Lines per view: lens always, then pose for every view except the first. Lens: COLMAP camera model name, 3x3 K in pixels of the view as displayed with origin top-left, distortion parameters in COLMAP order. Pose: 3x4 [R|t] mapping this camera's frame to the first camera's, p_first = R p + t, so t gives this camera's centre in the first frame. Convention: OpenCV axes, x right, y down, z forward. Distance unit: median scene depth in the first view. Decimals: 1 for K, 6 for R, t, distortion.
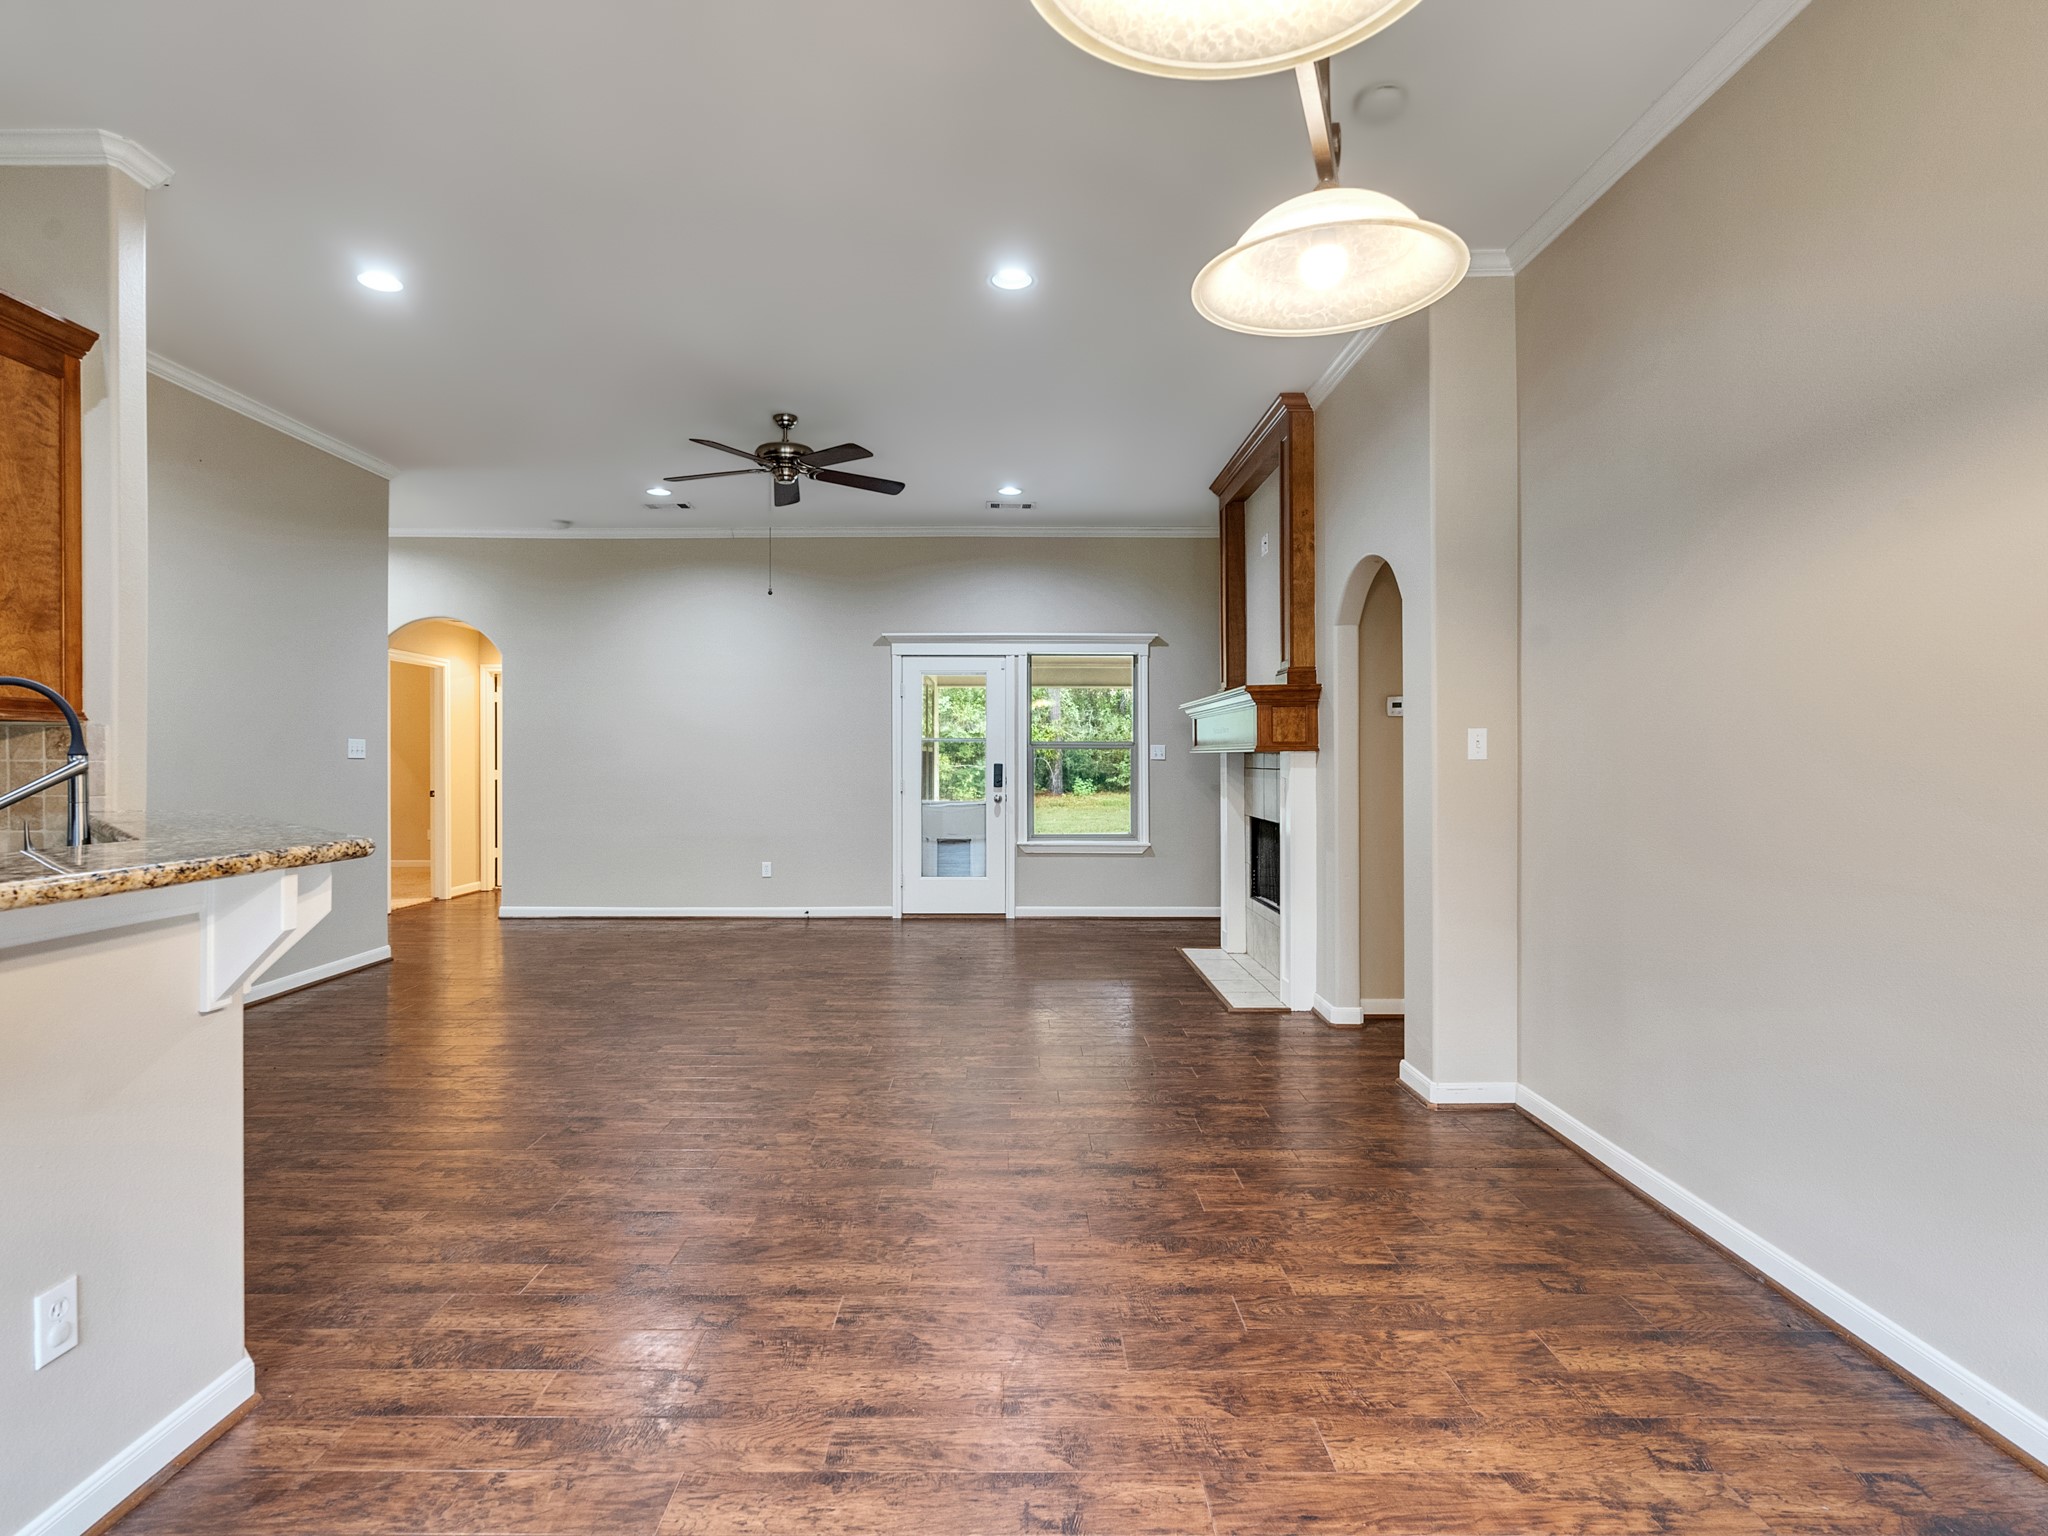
lens RADIAL K [[1047.3, 0, 1009.8], [0, 1047.3, 768.2], [0, 0, 1]] dist [-0.006146, 0.003902]
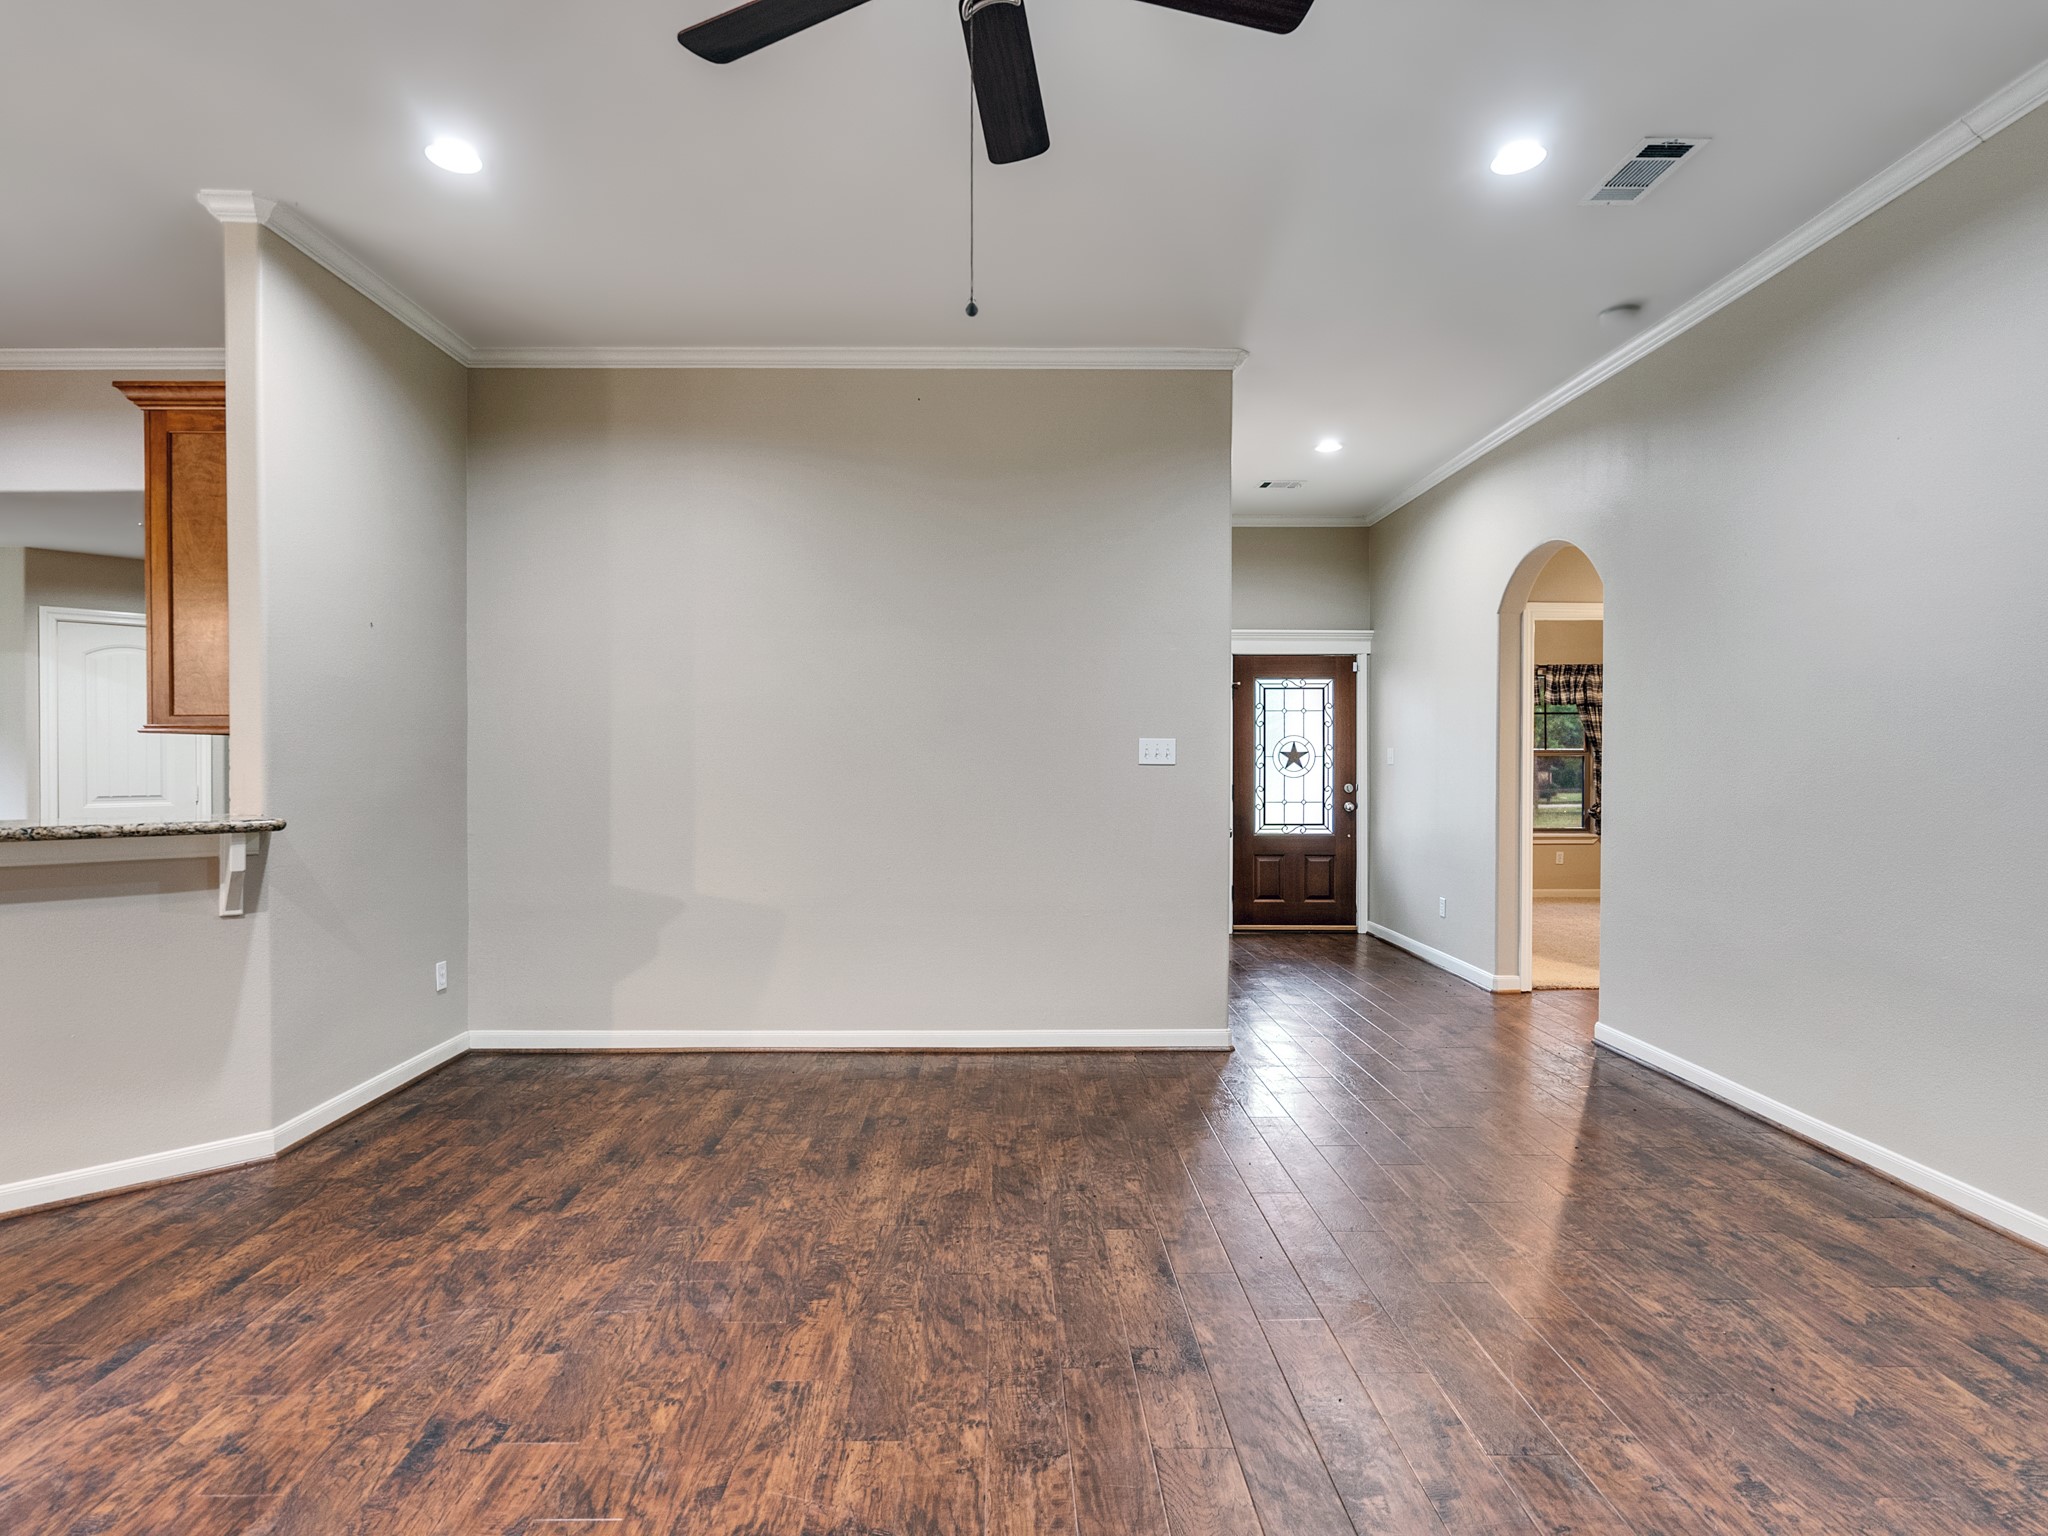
lens RADIAL K [[1047.3, 0, 1006.9], [0, 1047.3, 764.9], [0, 0, 1]] dist [-0.006146, 0.003902]
pose [[0.003215, 0.001027, -0.999994, 0.240588], [-0.009054, 0.999959, 0.000998, -0.018377], [0.999954, 0.009050, 0.003224, 1.838791]]
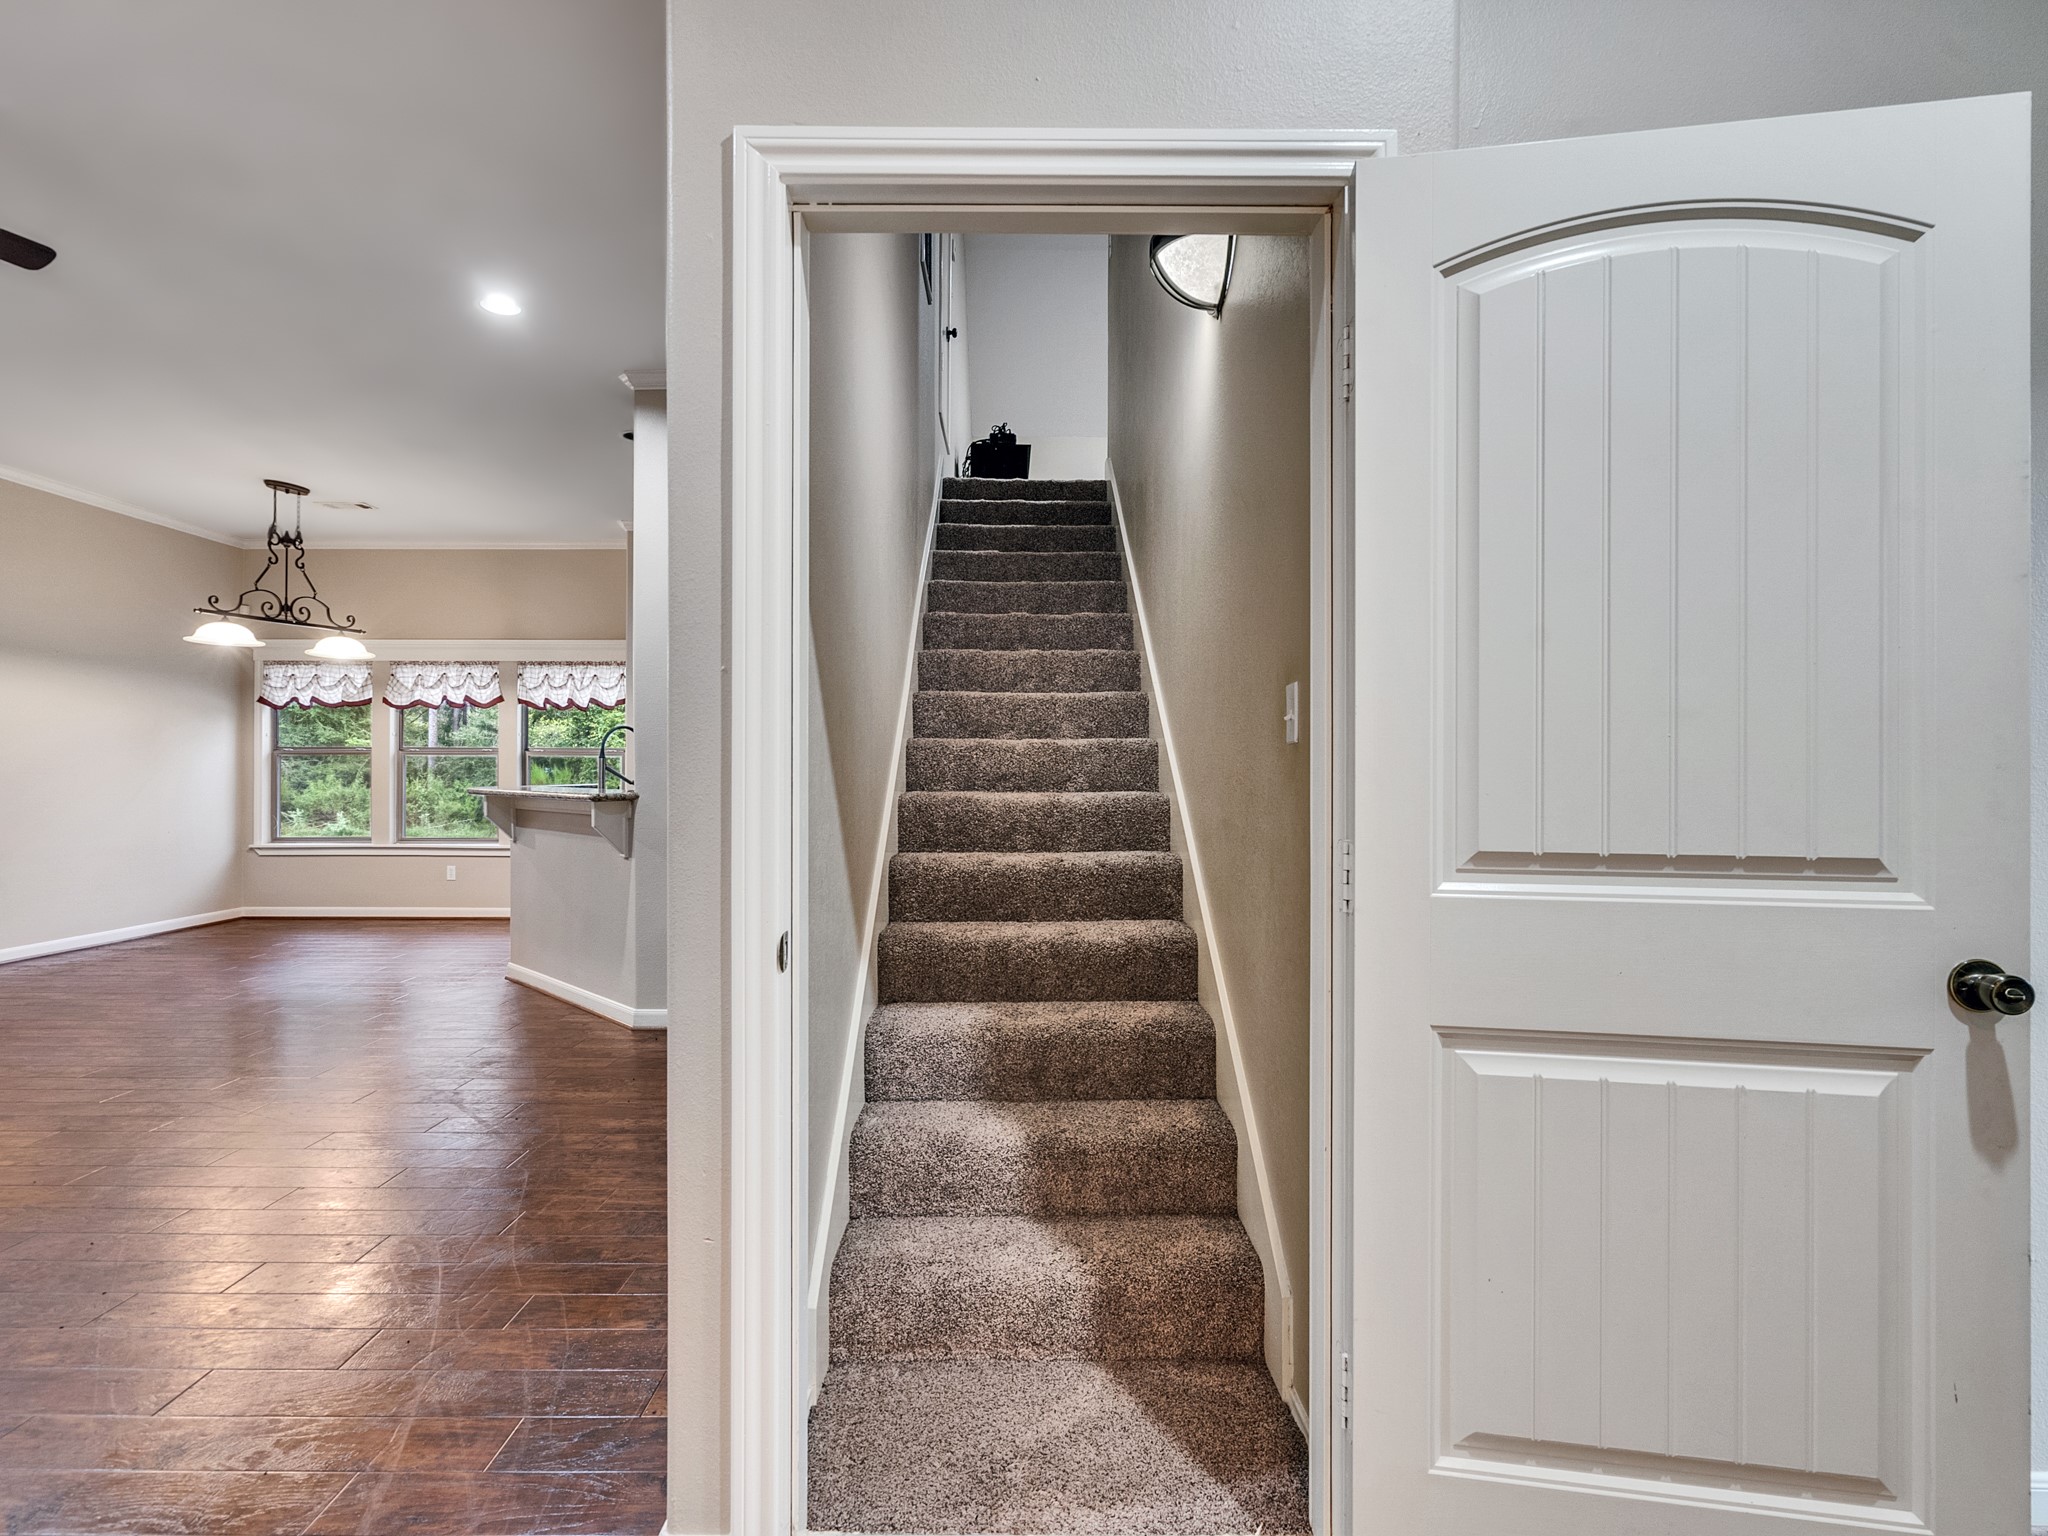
lens RADIAL K [[1047.3, 0, 1007.2], [0, 1047.3, 768.6], [0, 0, 1]] dist [-0.006146, 0.003902]
pose [[-0.999973, -0.004021, 0.006195, -1.459193], [-0.003967, 0.999955, 0.008672, -0.009243], [-0.006229, 0.008647, -0.999943, 2.673947]]
